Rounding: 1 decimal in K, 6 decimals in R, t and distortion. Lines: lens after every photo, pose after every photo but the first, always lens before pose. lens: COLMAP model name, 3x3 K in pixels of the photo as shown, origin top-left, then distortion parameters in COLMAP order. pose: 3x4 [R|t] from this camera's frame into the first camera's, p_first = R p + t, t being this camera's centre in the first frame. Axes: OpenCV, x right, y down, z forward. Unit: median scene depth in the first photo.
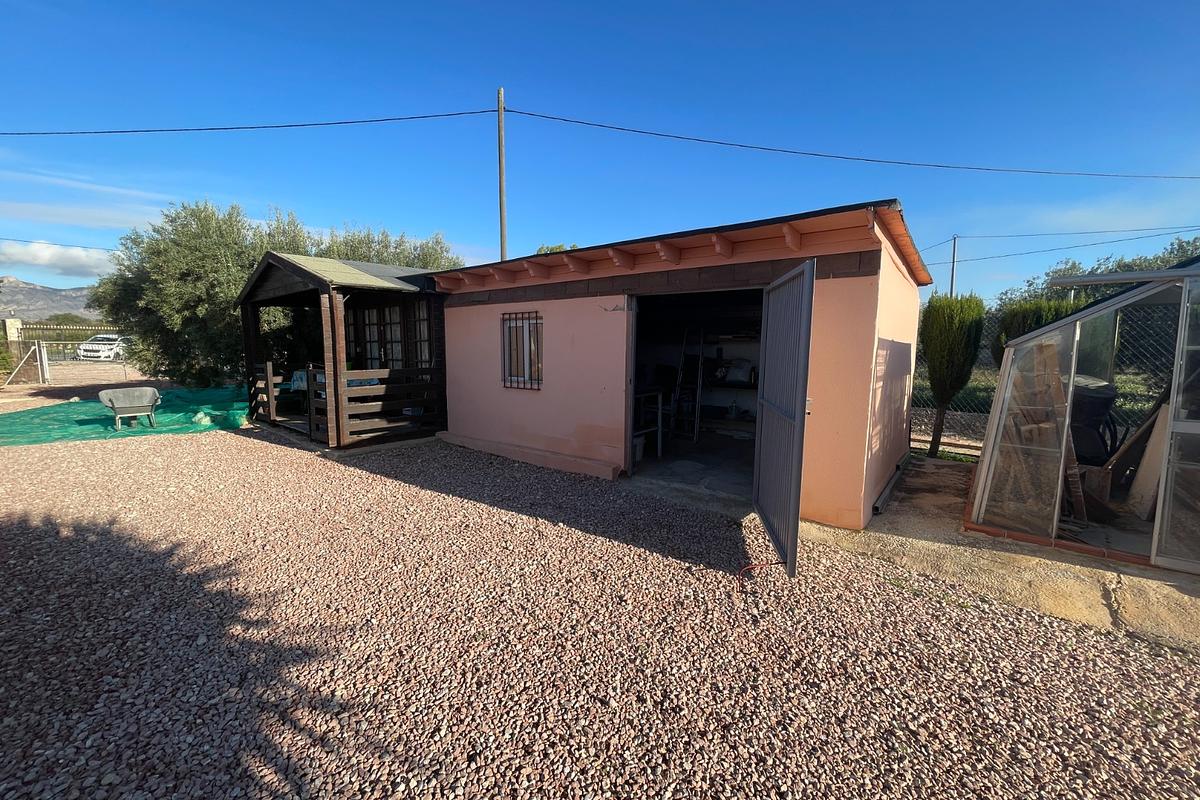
lens RADIAL K [[487.7, 0, 597.5], [0, 487.7, 405.5], [0, 0, 1]] dist [0.003446, -0.000335]
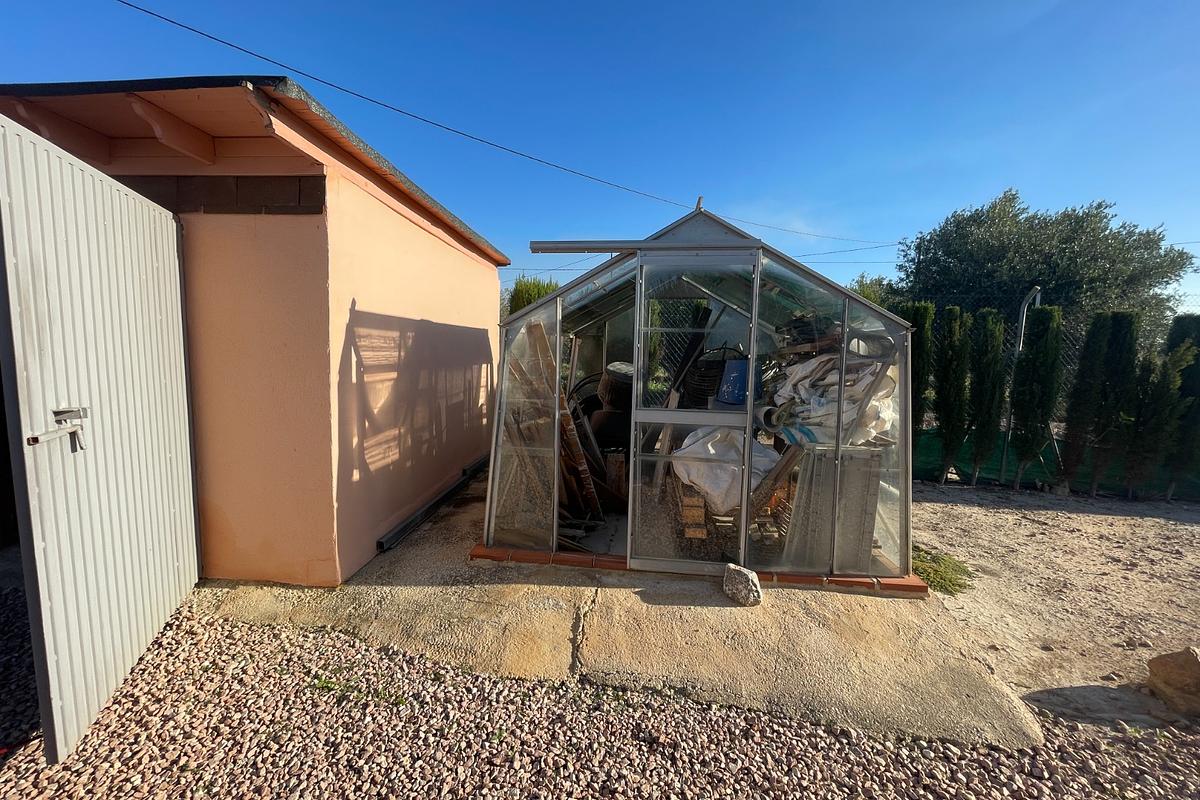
lens RADIAL K [[487.7, 0, 603.4], [0, 487.7, 399.5], [0, 0, 1]] dist [0.003446, -0.000335]
pose [[0.836083, -0.048532, 0.546453, 0.579960], [0.046743, 0.998759, 0.017185, -0.005437], [-0.546609, 0.011175, 0.837314, 0.248811]]
